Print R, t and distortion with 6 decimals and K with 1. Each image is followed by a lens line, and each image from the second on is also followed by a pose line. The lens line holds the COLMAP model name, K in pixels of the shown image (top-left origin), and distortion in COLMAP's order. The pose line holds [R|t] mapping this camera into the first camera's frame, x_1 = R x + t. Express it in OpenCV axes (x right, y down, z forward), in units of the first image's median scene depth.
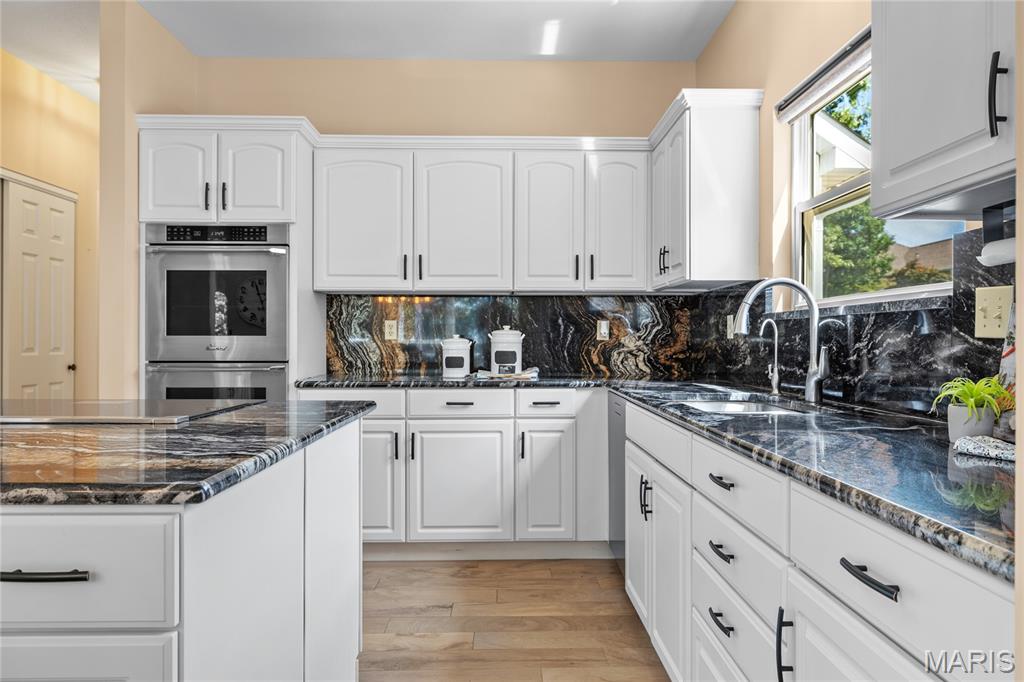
lens RADIAL K [[689.9, 0, 524.2], [0, 689.9, 339.4], [0, 0, 1]] dist [0.010577, 0.000915]
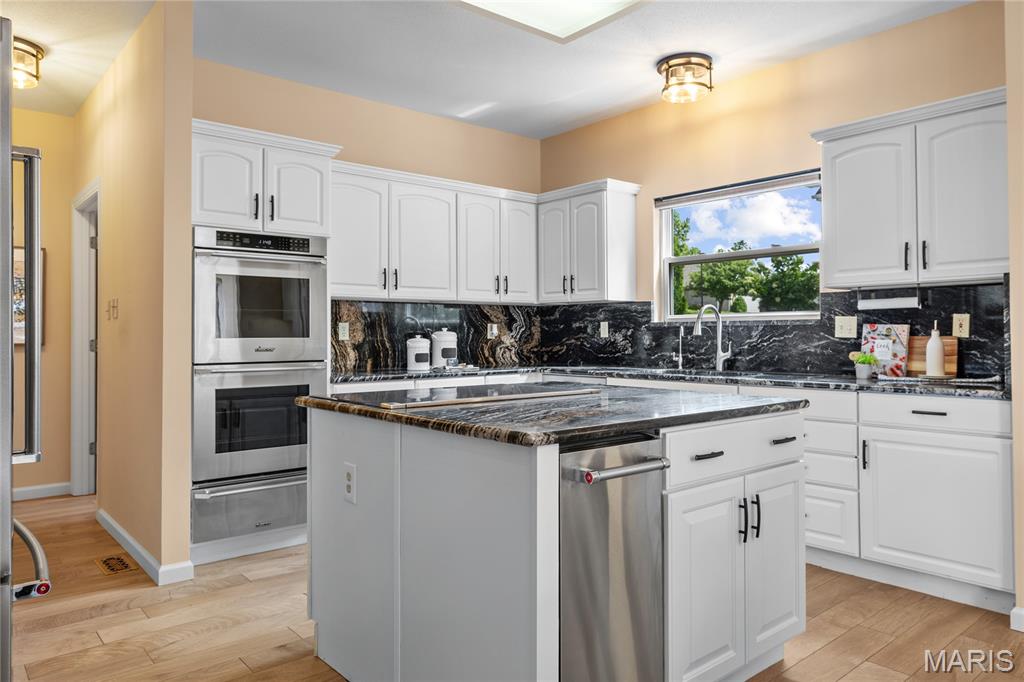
lens RADIAL K [[689.9, 0, 524.2], [0, 689.9, 339.4], [0, 0, 1]] dist [0.010577, 0.000915]
pose [[0.771826, -0.009122, 0.635768, -0.743528], [0.005122, 0.999954, 0.008129, -0.008854], [-0.635813, -0.003018, 0.771838, -0.070415]]
